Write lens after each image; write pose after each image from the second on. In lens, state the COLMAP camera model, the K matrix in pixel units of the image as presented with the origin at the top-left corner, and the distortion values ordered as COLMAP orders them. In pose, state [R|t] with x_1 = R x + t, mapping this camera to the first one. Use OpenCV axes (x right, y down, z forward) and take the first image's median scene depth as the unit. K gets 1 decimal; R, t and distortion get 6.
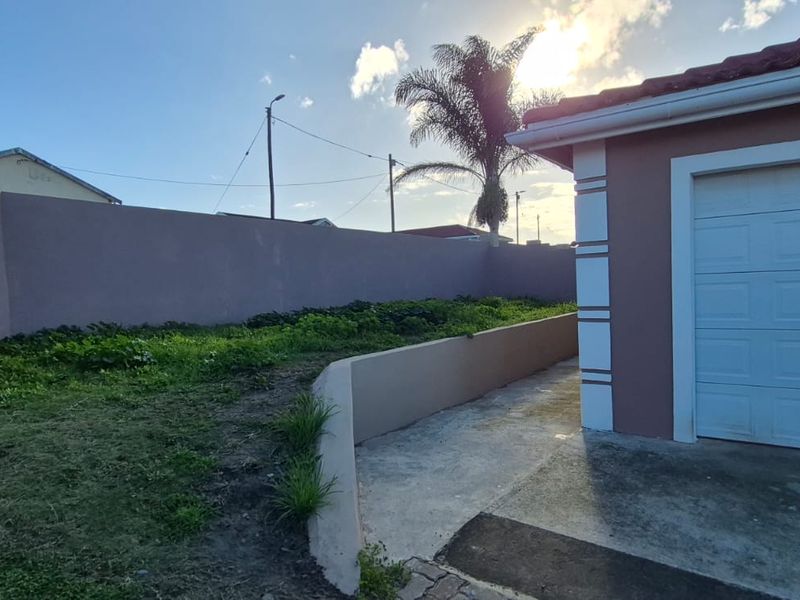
lens RADIAL K [[509.8, 0, 391.0], [0, 509.8, 300.4], [0, 0, 1]] dist [-0.002671, -0.002201]
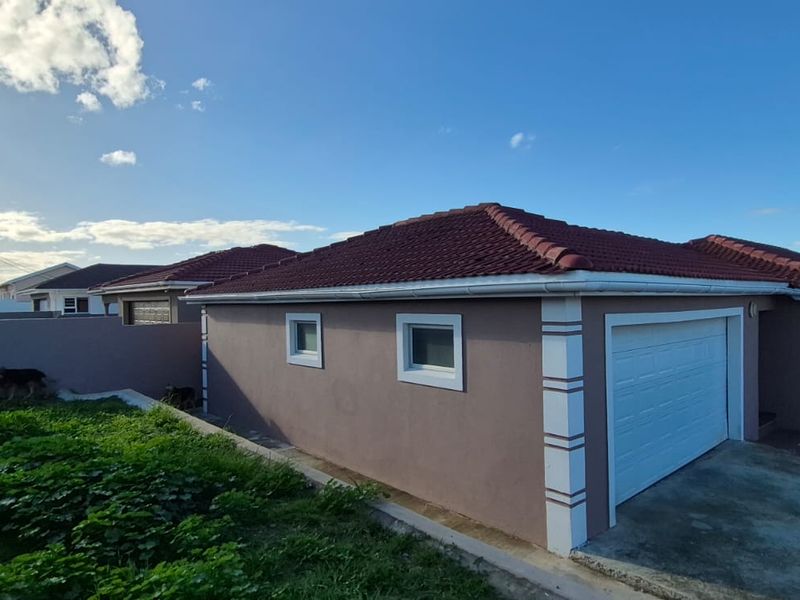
lens RADIAL K [[507.7, 0, 398.2], [0, 507.7, 302.3], [0, 0, 1]] dist [0.001171, -0.002865]
pose [[0.242580, 0.034399, 0.969521, -0.897539], [0.047004, 0.997781, -0.047162, -0.278083], [-0.968992, 0.057012, 0.240425, 1.232983]]
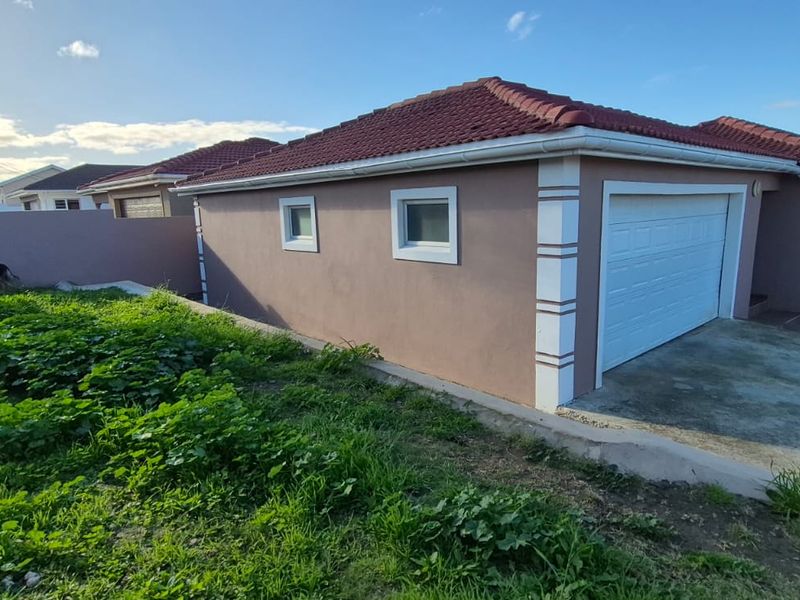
lens RADIAL K [[507.7, 0, 398.2], [0, 507.7, 302.3], [0, 0, 1]] dist [0.001171, -0.002865]
pose [[0.240712, -0.147813, 0.959275, -0.887179], [0.059654, 0.988720, 0.137381, -0.184095], [-0.968762, 0.024156, 0.246815, 1.225125]]
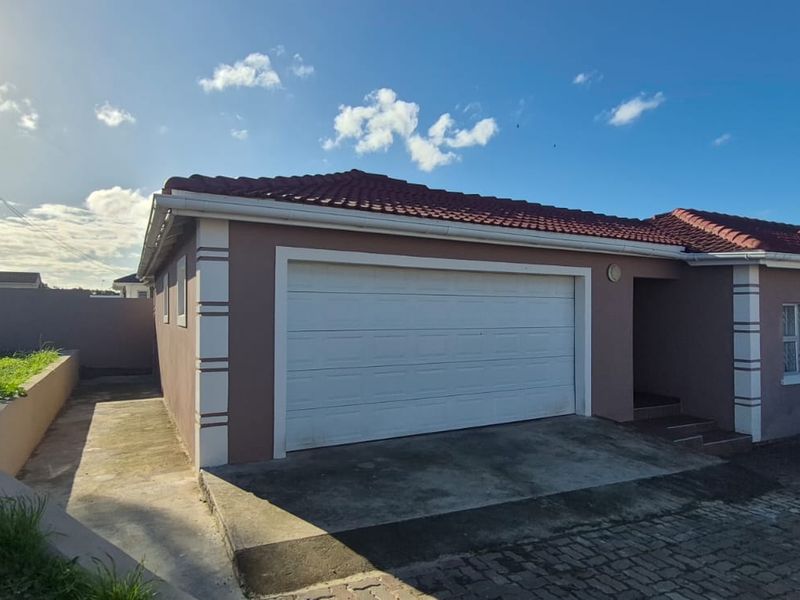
lens RADIAL K [[509.8, 0, 391.0], [0, 509.8, 300.4], [0, 0, 1]] dist [-0.002671, -0.002201]
pose [[0.445703, 0.062072, 0.893026, -0.521289], [0.018427, 0.996746, -0.078478, -0.022995], [-0.894991, 0.051434, 0.443109, 0.140703]]
